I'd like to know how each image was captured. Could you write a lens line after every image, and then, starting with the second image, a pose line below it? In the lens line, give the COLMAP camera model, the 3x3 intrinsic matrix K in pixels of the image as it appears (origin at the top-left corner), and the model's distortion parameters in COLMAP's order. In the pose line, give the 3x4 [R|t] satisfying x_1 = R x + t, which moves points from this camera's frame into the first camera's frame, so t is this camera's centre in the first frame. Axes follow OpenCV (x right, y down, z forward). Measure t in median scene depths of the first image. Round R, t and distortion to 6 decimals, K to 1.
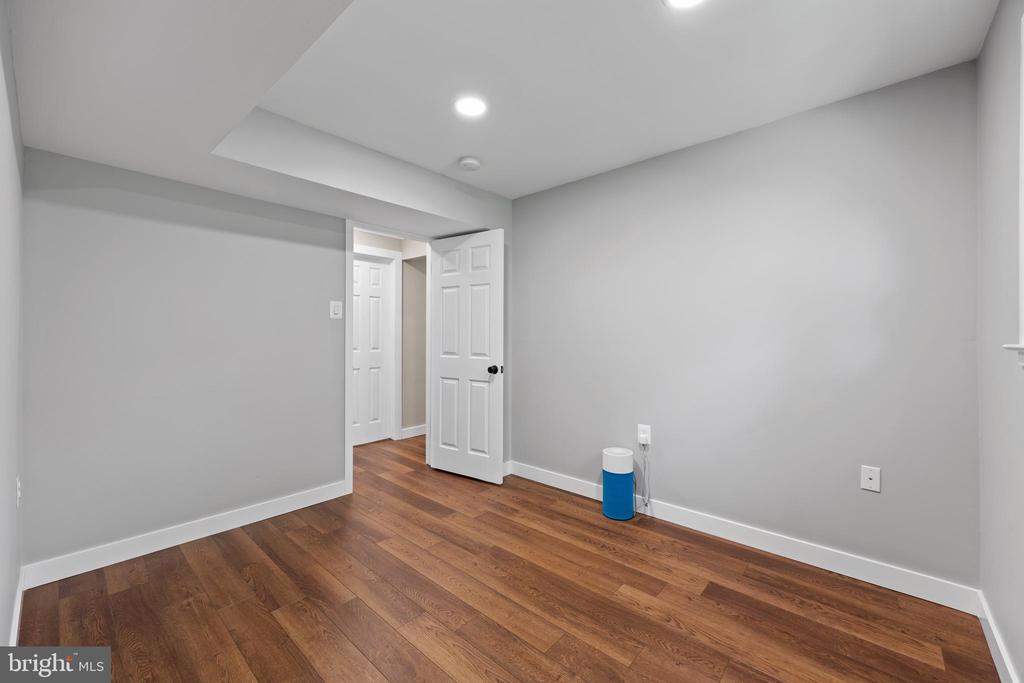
lens RADIAL K [[406.9, 0, 518.1], [0, 406.9, 333.6], [0, 0, 1]] dist [-0.001373, -0.000566]
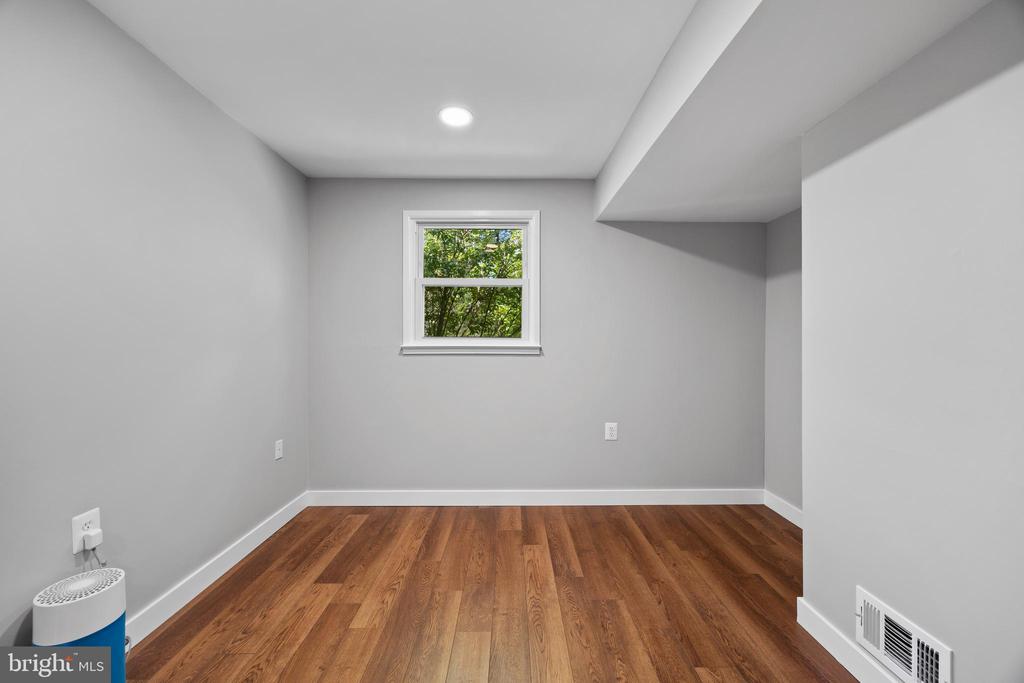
lens RADIAL K [[389.1, 0, 513.1], [0, 389.1, 346.4], [0, 0, 1]] dist [-0.005899, -0.000779]
pose [[-0.665369, -0.008457, 0.746467, -0.631514], [-0.006763, 0.999963, 0.005301, 0.010726], [-0.746484, -0.001521, -0.665402, 1.396412]]
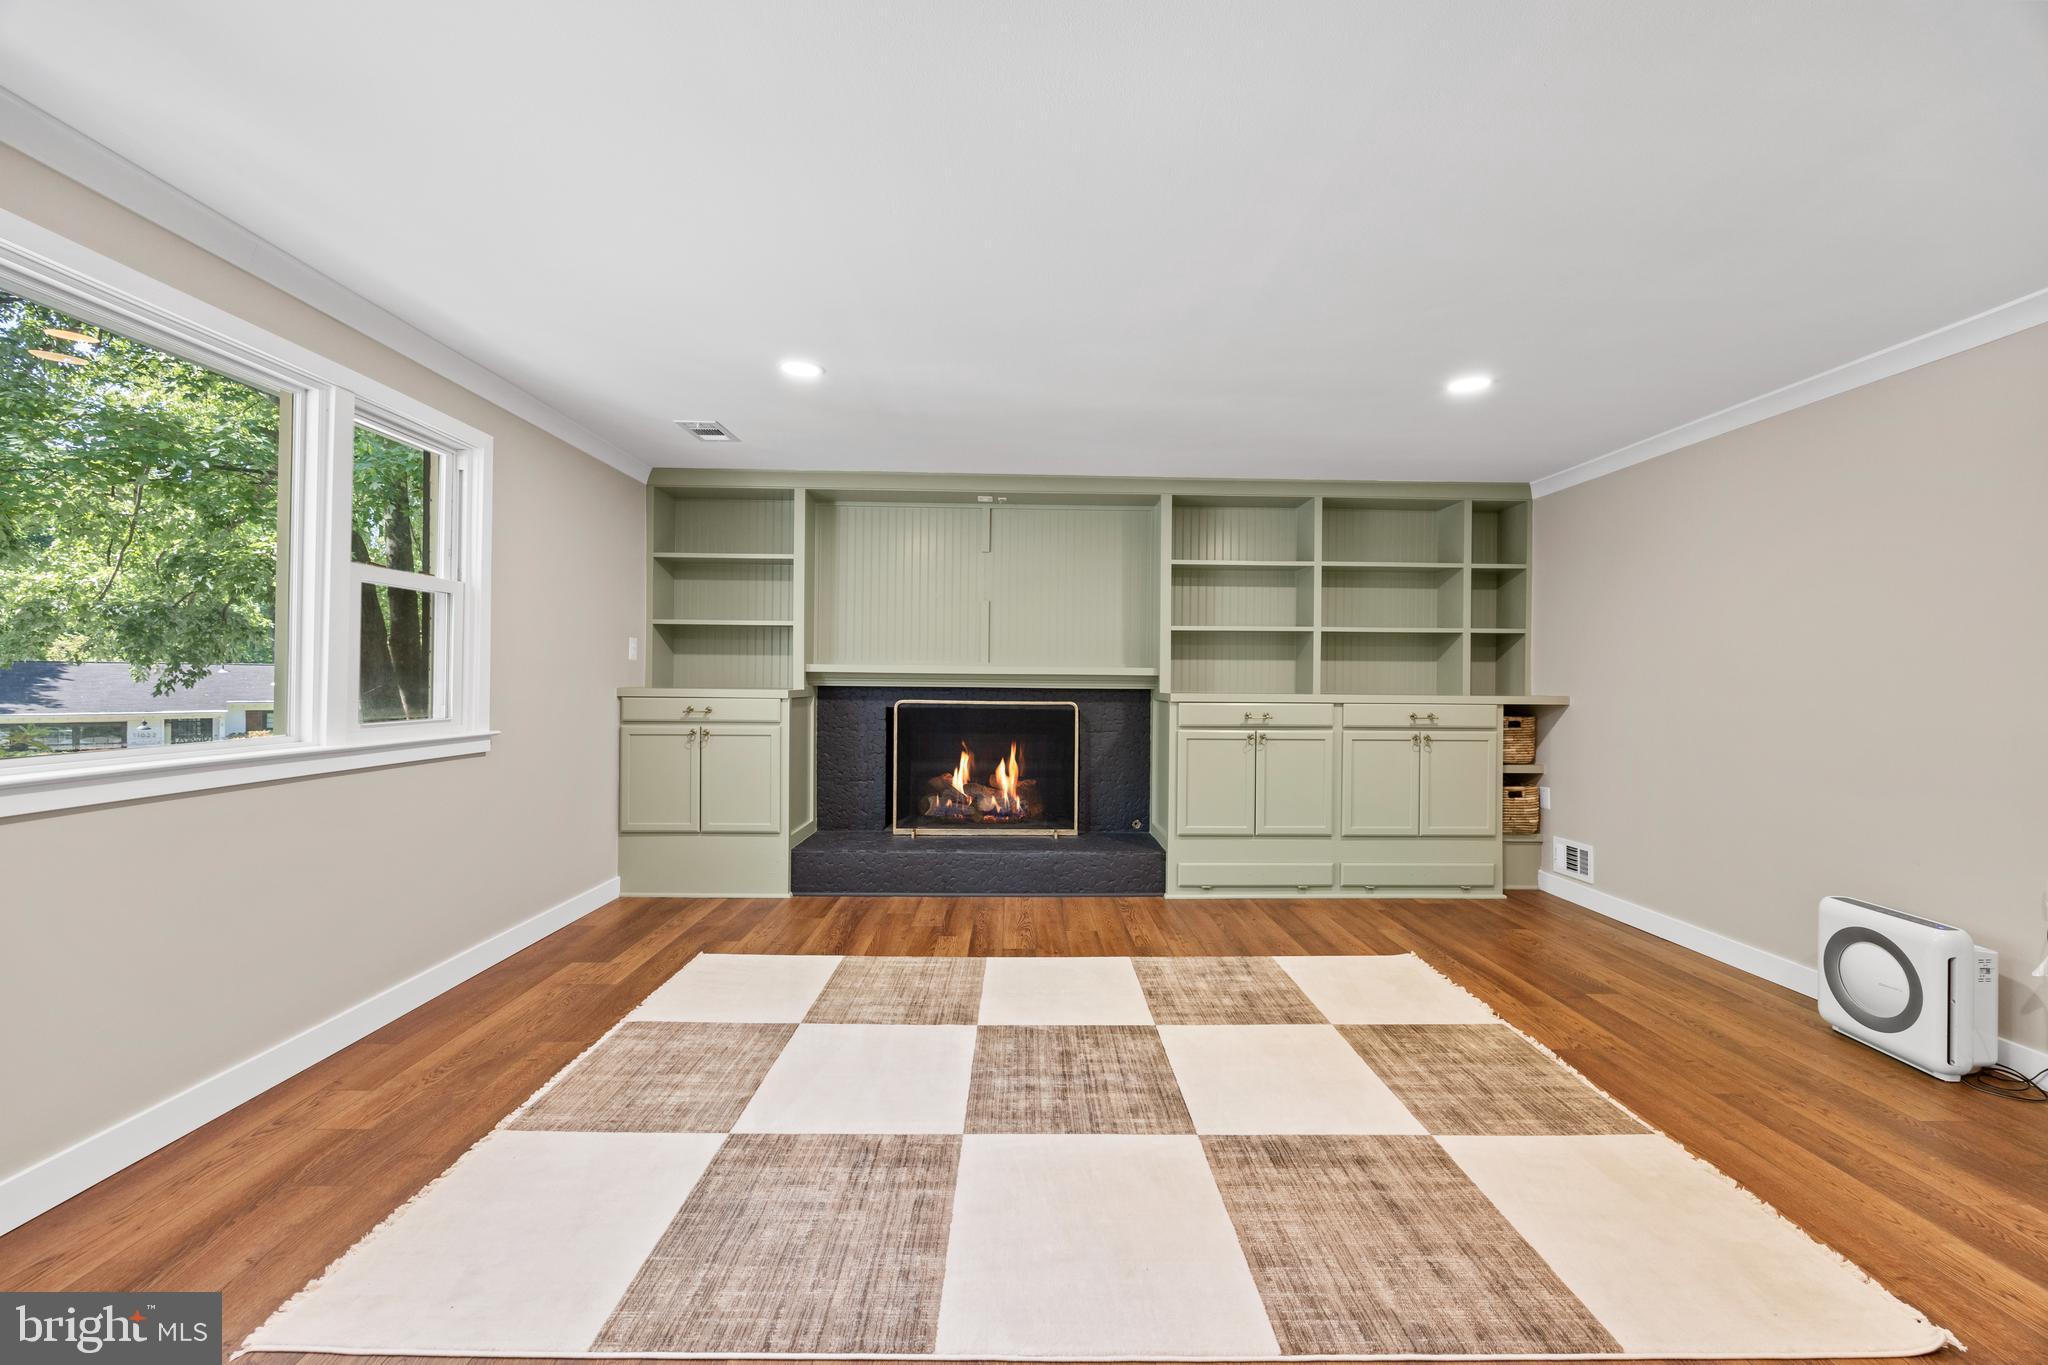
lens RADIAL K [[778.2, 0, 1038.1], [0, 778.2, 680.1], [0, 0, 1]] dist [-0.005899, -0.000779]
pose [[-0.672947, 0.003981, 0.739680, -1.224627], [-0.005519, 0.999931, -0.010403, 0.037031], [-0.739670, -0.011083, -0.672878, 3.177204]]
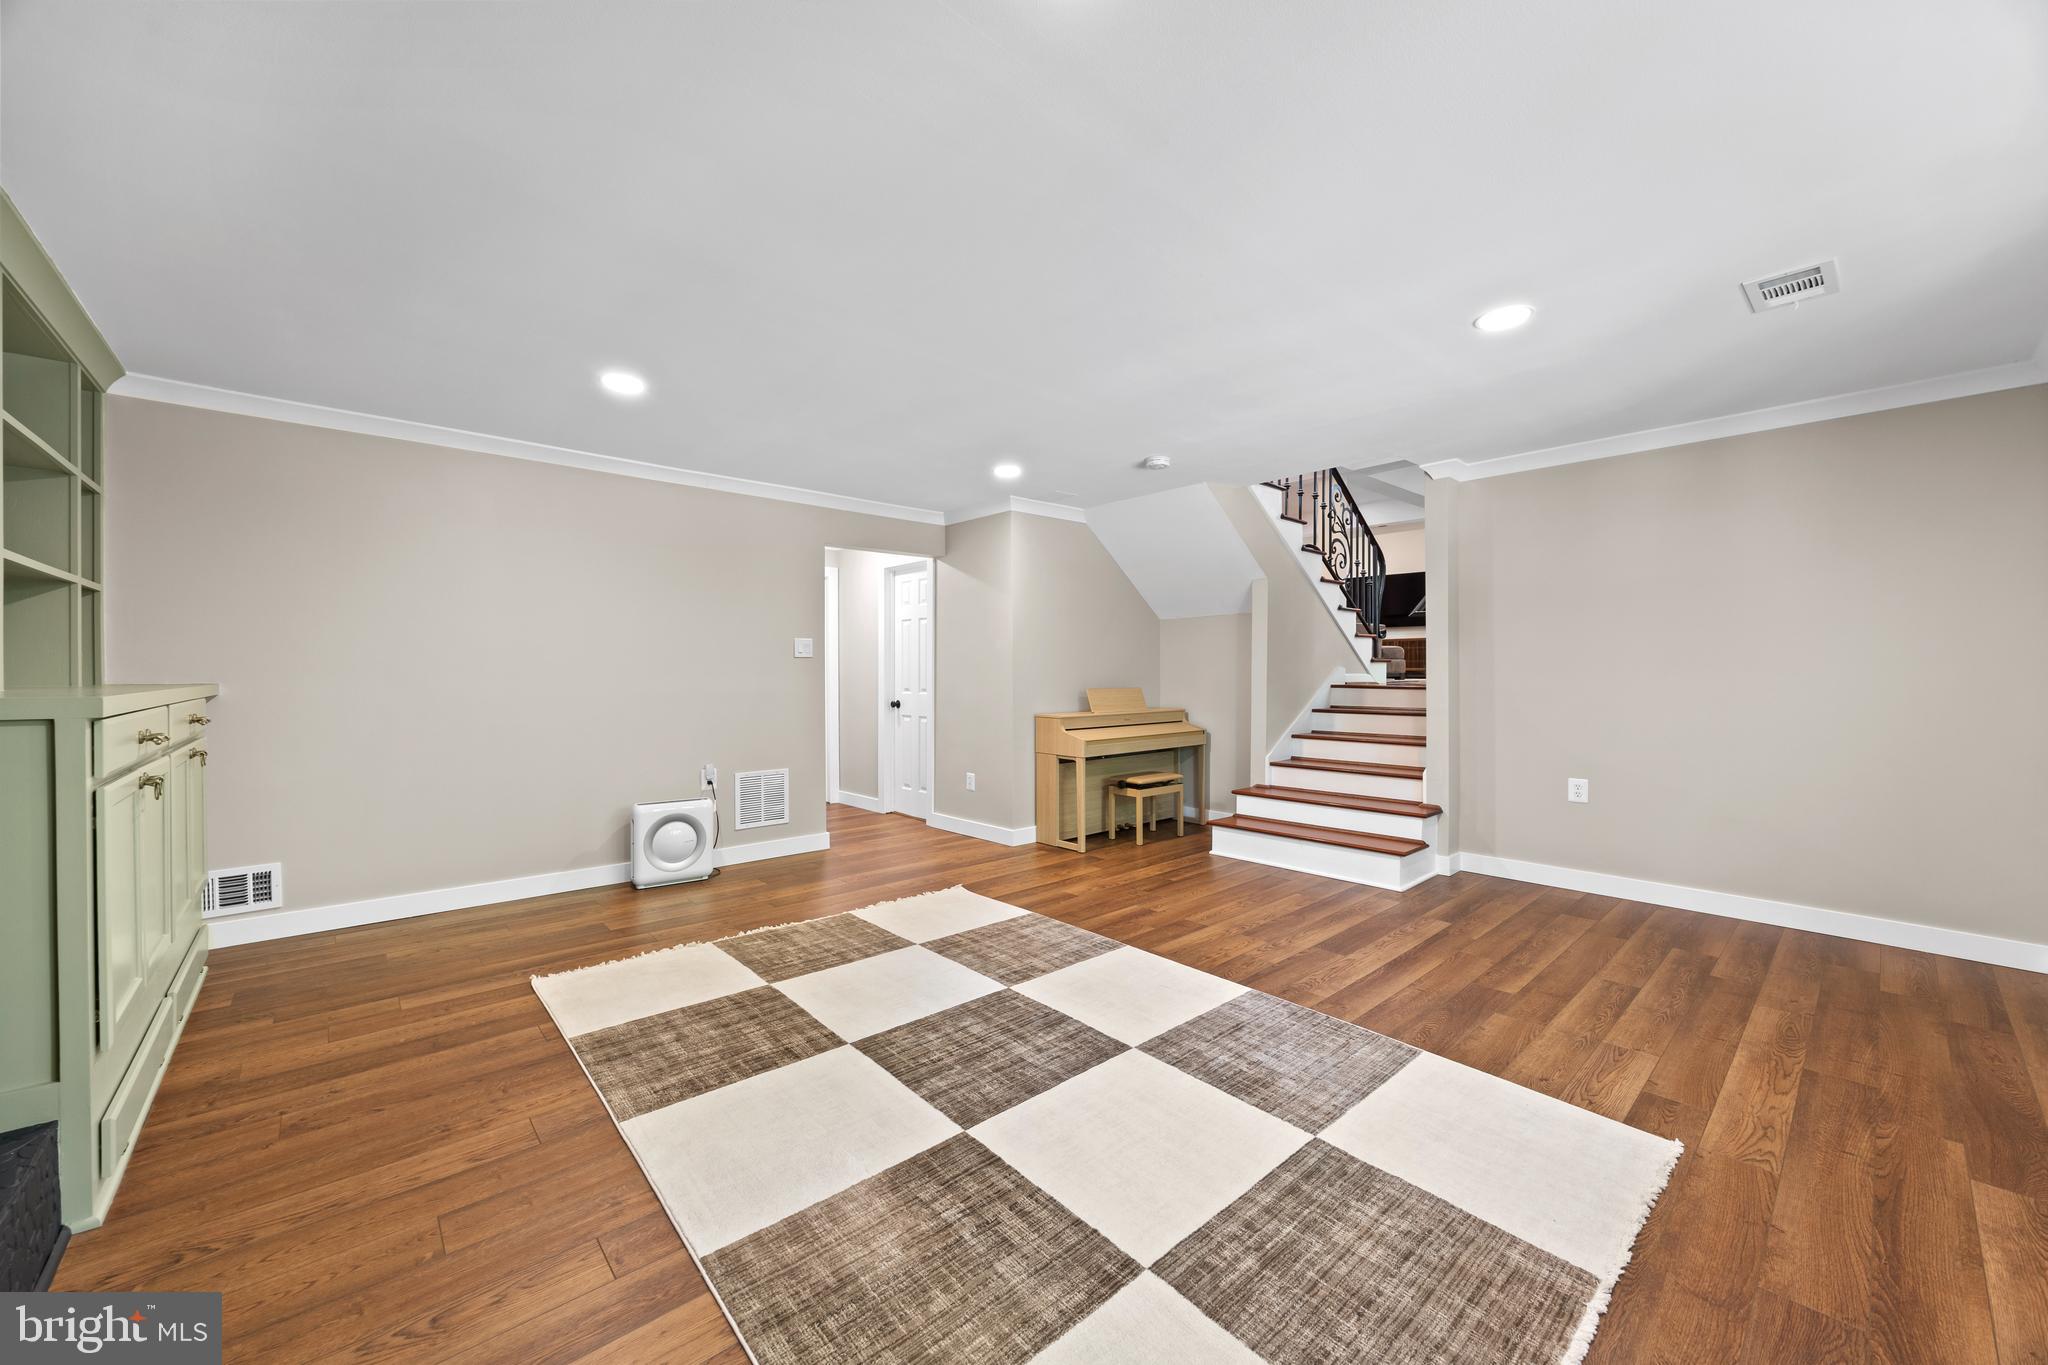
lens RADIAL K [[778.2, 0, 1034.7], [0, 778.2, 678.2], [0, 0, 1]] dist [-0.005899, -0.000779]
pose [[-0.122539, 0.015548, -0.992342, 0.970530], [0.005965, 0.999871, 0.014929, 0.026648], [0.992446, -0.004090, -0.122616, 2.507382]]
